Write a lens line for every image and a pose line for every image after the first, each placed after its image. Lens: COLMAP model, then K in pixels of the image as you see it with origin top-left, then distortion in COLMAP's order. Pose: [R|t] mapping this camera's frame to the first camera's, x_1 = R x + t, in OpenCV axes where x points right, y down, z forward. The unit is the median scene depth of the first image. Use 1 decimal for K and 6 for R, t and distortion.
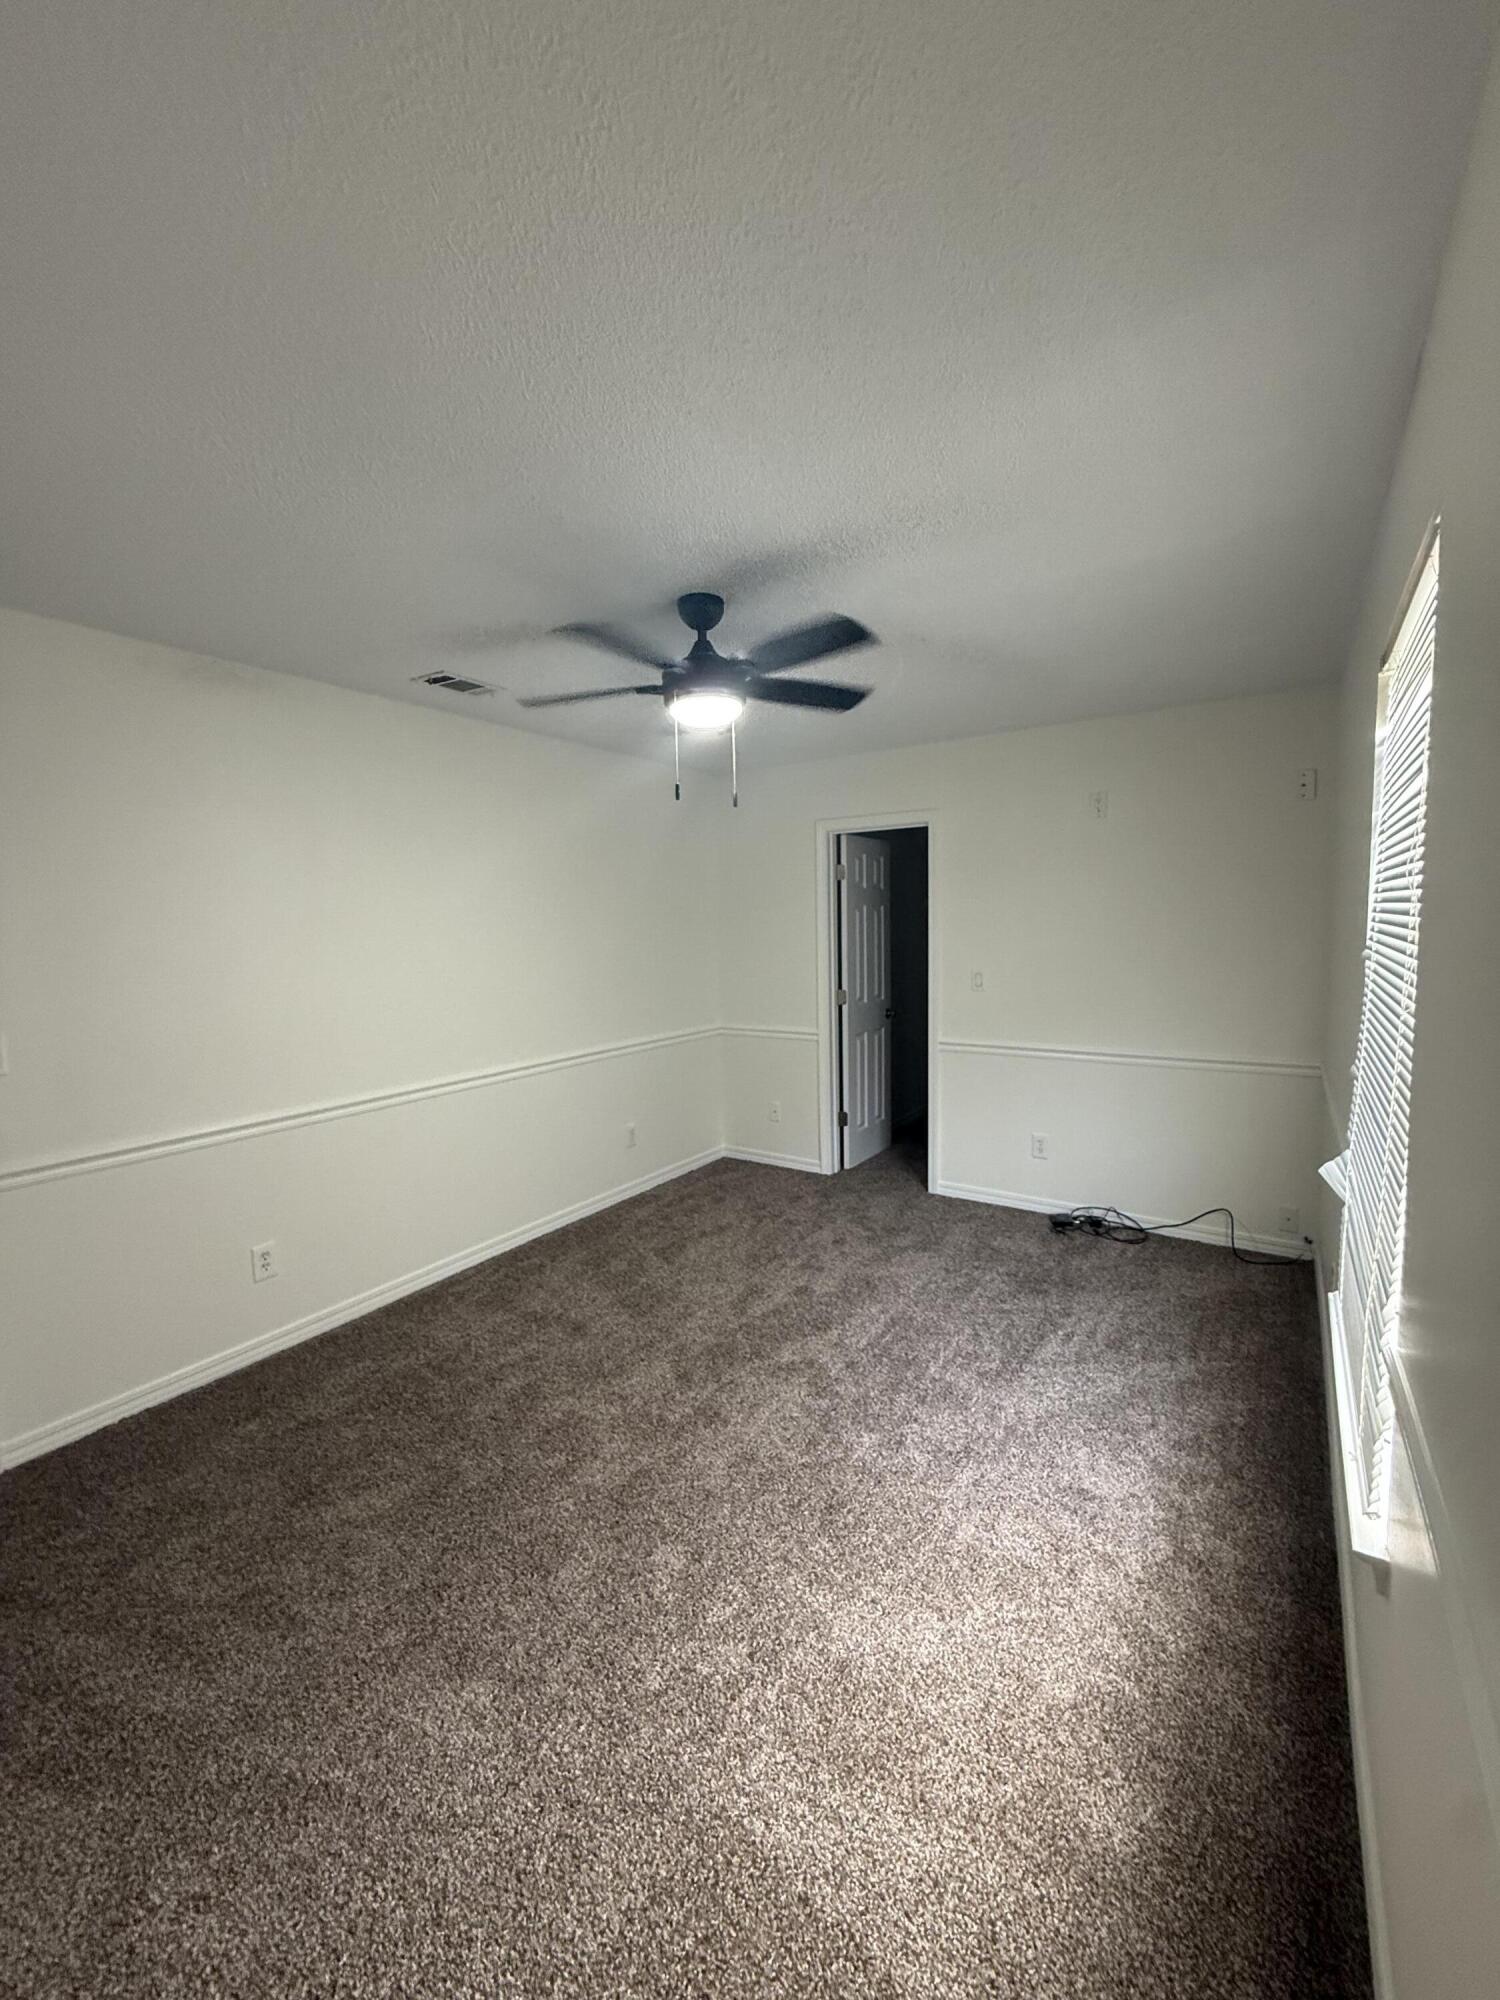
lens RADIAL K [[798.5, 0, 746.3], [0, 798.5, 997.9], [0, 0, 1]] dist [0.002558, 0.000211]
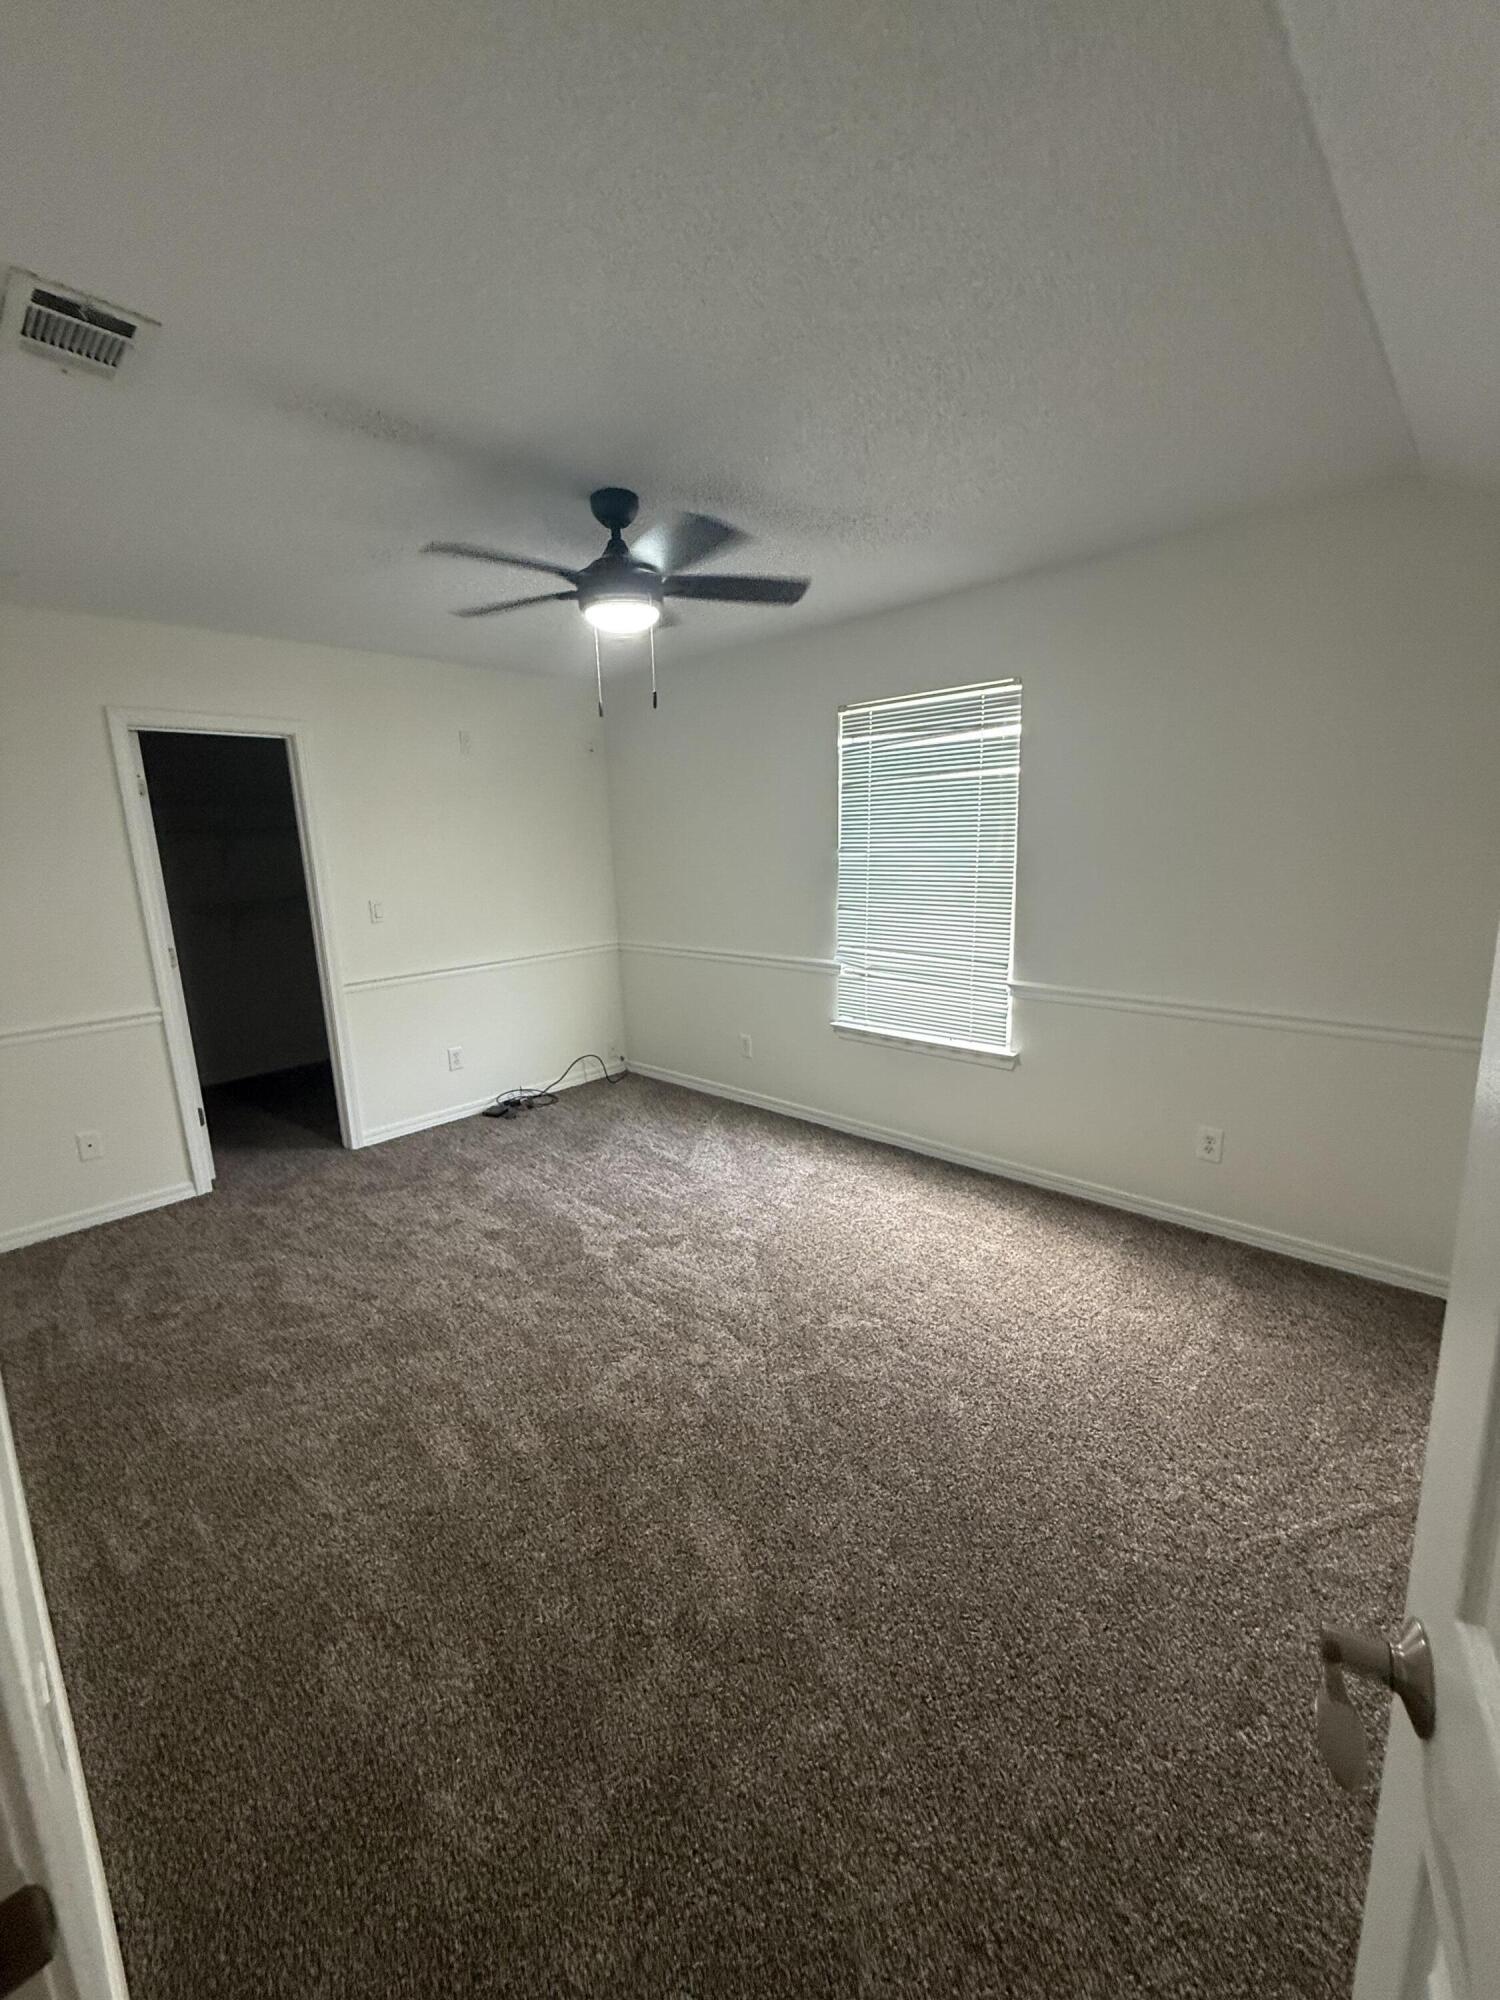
lens RADIAL K [[798.5, 0, 746.3], [0, 798.5, 997.9], [0, 0, 1]] dist [0.002558, 0.000211]
pose [[0.169712, -0.180210, 0.968877, -0.672921], [0.123955, 0.979234, 0.160424, -0.023167], [-0.977667, 0.092871, 0.188526, 0.446437]]
